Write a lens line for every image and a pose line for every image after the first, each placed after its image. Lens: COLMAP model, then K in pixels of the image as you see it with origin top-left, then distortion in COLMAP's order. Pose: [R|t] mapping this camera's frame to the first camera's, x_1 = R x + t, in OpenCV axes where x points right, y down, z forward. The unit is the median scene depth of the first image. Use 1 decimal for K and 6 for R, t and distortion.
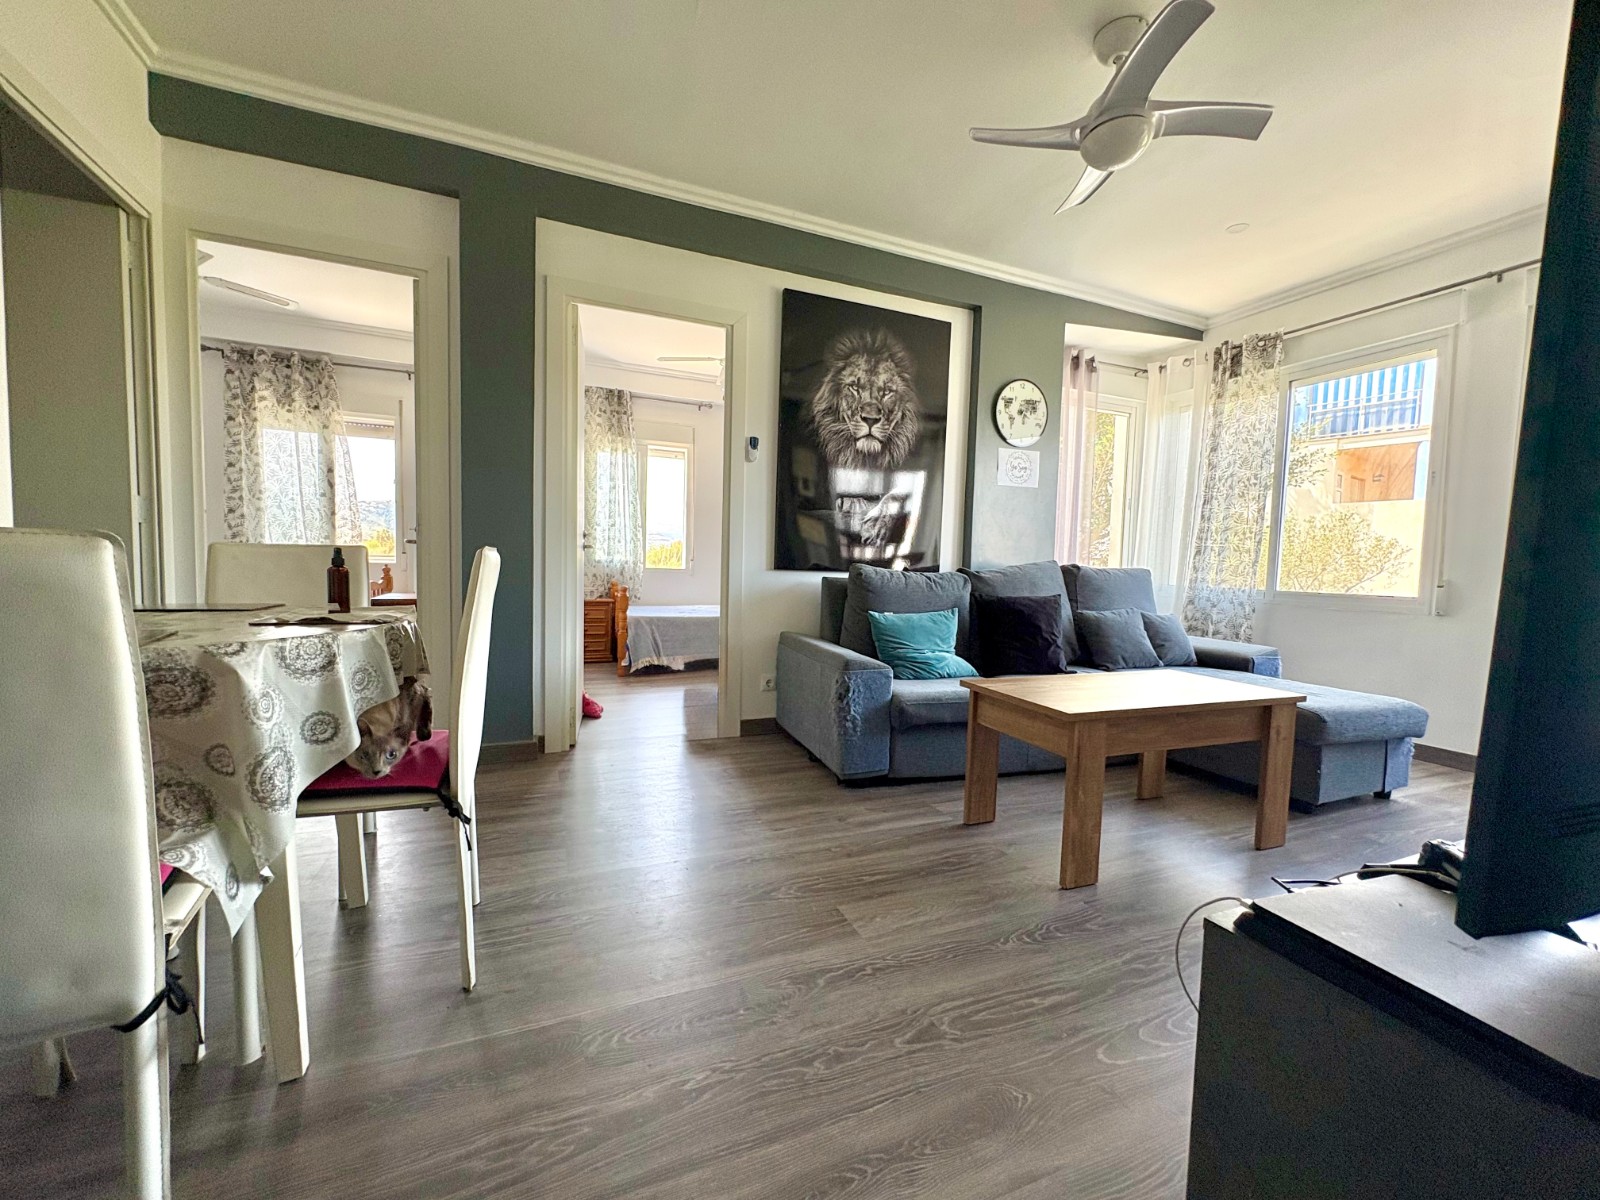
lens RADIAL K [[634.8, 0, 796.1], [0, 634.8, 602.5], [0, 0, 1]] dist [0.000615, 0.000092]
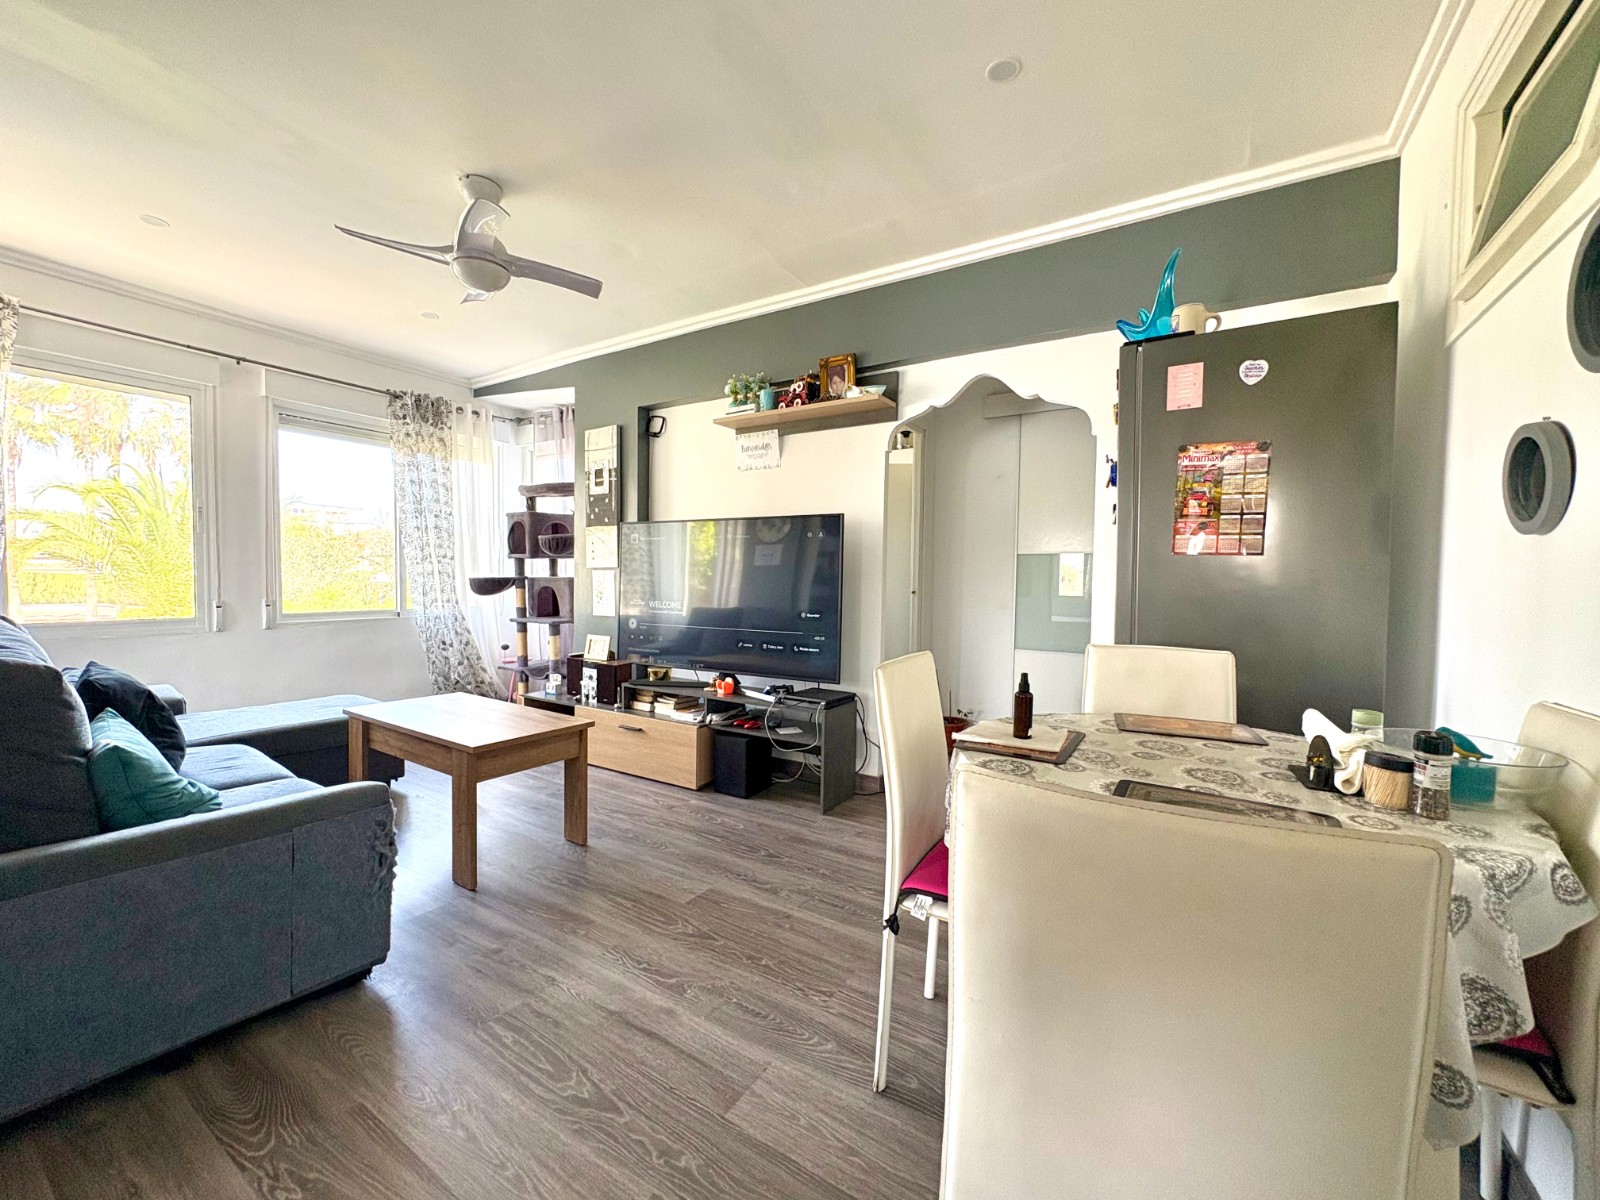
lens RADIAL K [[634.8, 0, 796.1], [0, 634.8, 602.5], [0, 0, 1]] dist [0.000615, 0.000092]
pose [[-0.579949, -0.068133, 0.811799, -0.523073], [0.016470, 0.995312, 0.095300, -0.118063], [-0.814486, 0.068639, -0.576108, 0.745939]]
